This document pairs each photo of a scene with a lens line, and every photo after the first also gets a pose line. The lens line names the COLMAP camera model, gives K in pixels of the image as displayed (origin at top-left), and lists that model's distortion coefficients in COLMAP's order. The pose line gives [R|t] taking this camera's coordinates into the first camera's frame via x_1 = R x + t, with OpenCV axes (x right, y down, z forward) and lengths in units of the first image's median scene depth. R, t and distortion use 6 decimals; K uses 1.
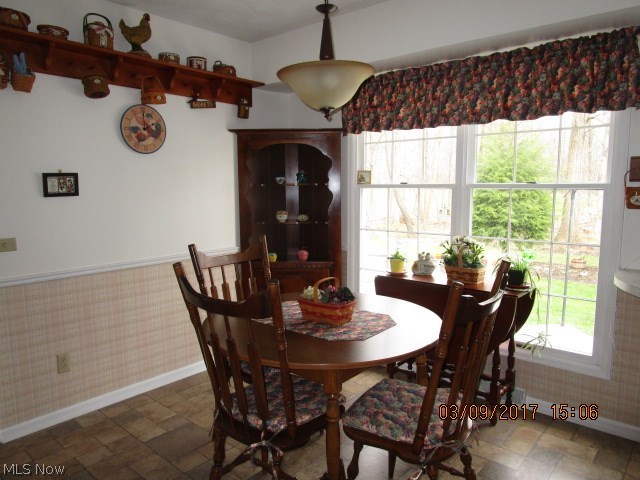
lens RADIAL K [[454.5, 0, 320.0], [0, 454.5, 240.0], [0, 0, 1]] dist [-0.034264, 0.005273]
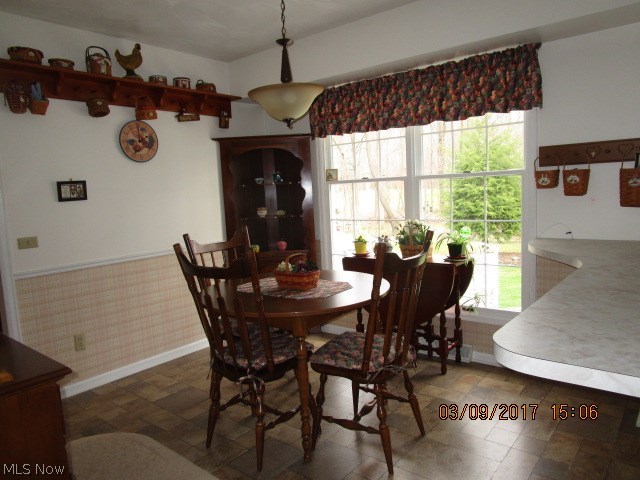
lens RADIAL K [[454.5, 0, 320.0], [0, 454.5, 240.0], [0, 0, 1]] dist [-0.034264, 0.005273]
pose [[0.998564, -0.047147, 0.025452, 0.039423], [0.047336, 0.998855, -0.006885, 0.043683], [-0.025098, 0.008080, 0.999652, -0.195148]]
